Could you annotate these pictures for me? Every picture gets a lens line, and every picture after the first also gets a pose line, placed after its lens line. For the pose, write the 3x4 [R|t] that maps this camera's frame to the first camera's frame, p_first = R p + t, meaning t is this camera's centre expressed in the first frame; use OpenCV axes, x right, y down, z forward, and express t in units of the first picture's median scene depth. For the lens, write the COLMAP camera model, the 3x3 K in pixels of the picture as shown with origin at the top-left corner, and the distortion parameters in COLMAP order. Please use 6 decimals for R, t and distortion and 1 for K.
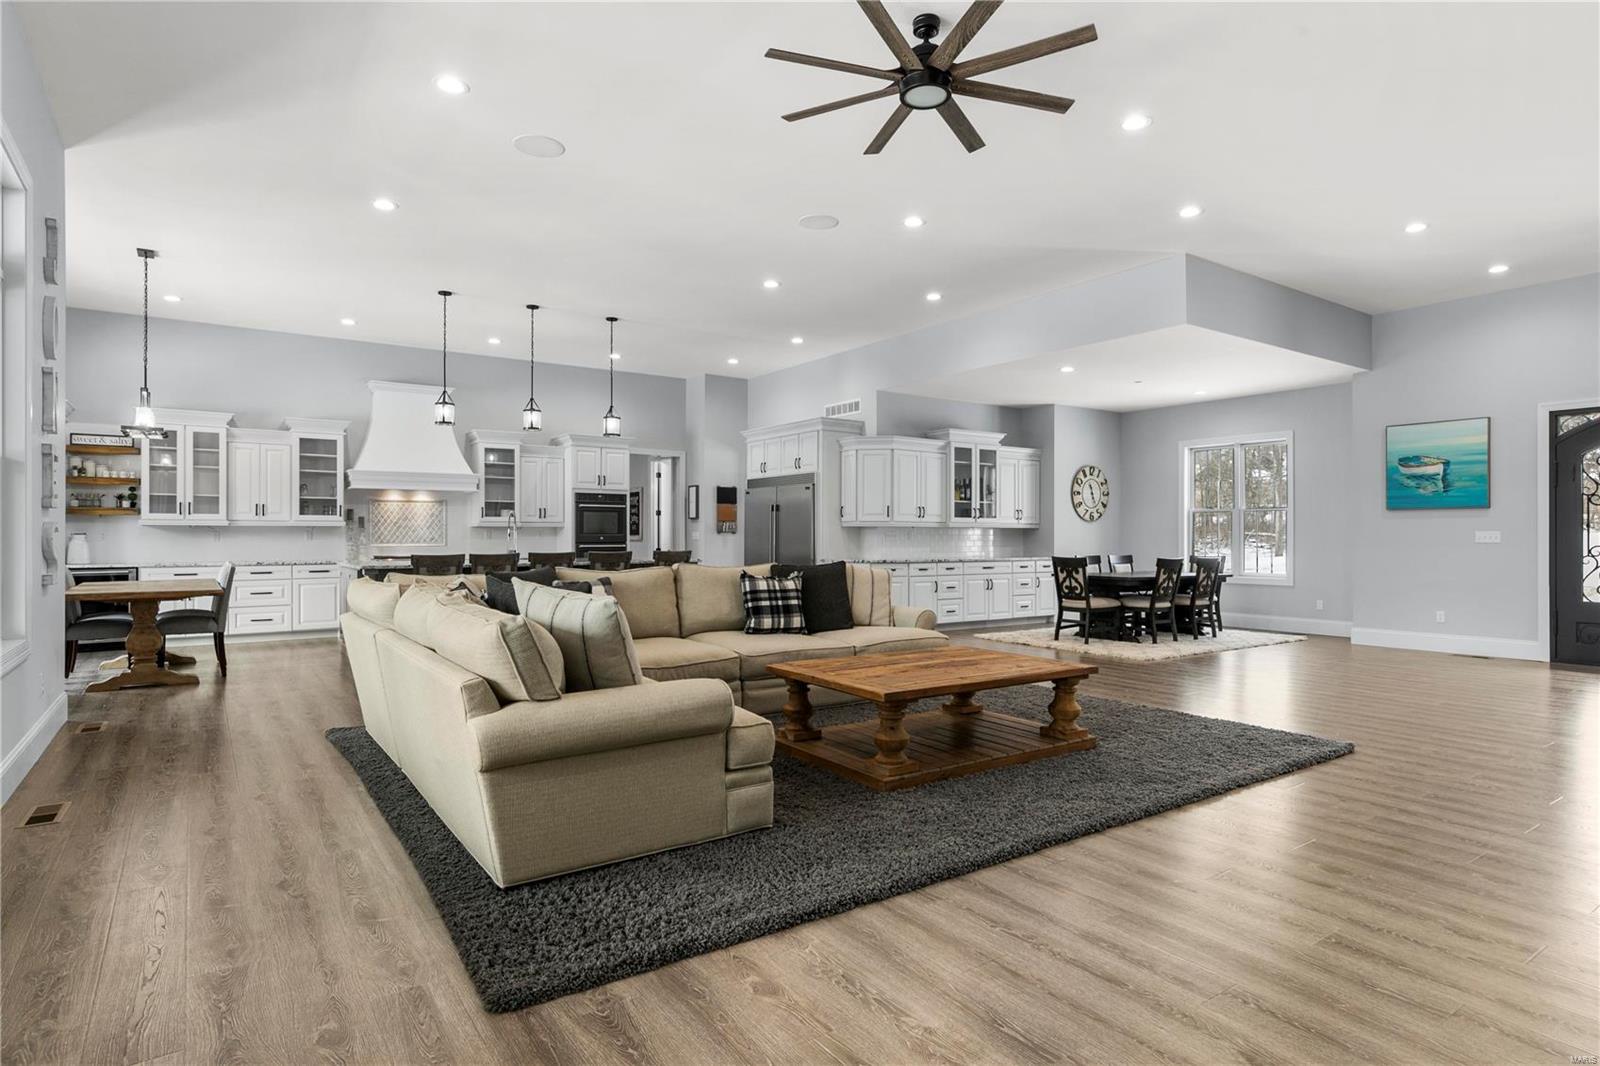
lens RADIAL K [[861.5, 0, 797.1], [0, 861.5, 531.6], [0, 0, 1]] dist [0.007496, 0.002384]
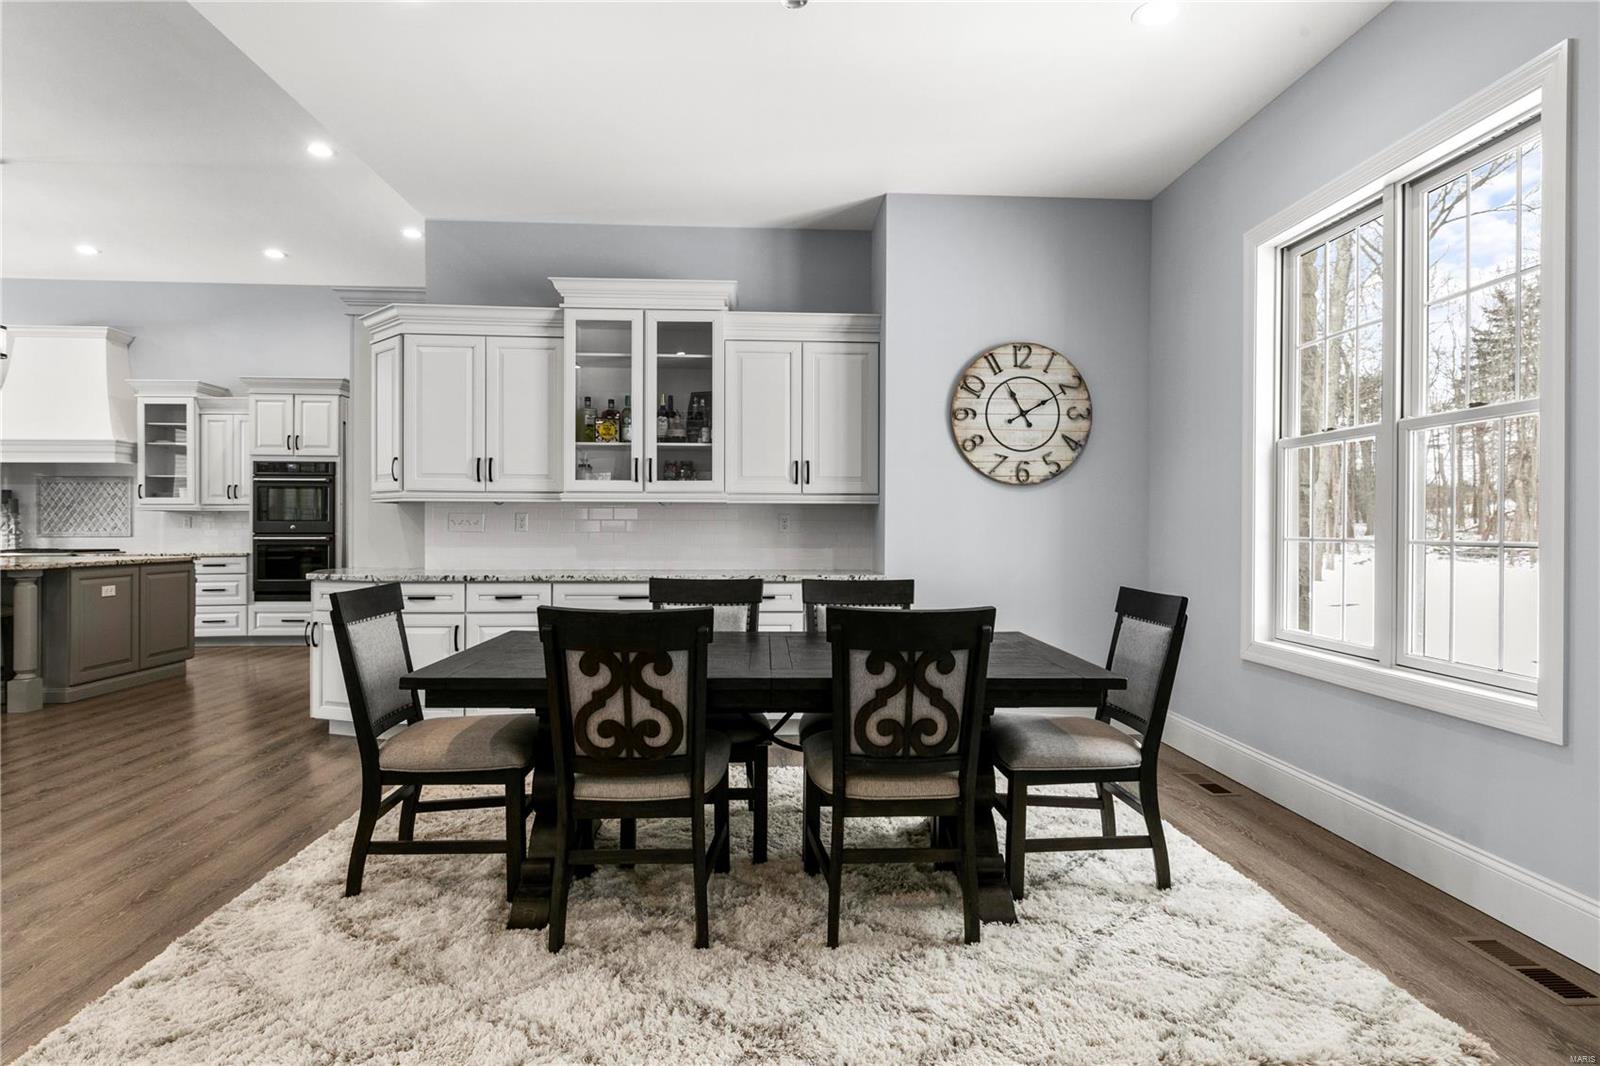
lens RADIAL K [[861.5, 0, 805.8], [0, 861.5, 531.0], [0, 0, 1]] dist [0.007496, 0.002384]
pose [[0.858839, 0.002181, -0.512241, 0.468284], [0.002543, 0.999960, 0.008523, 0.005575], [0.512239, -0.008623, 0.858800, 0.626523]]
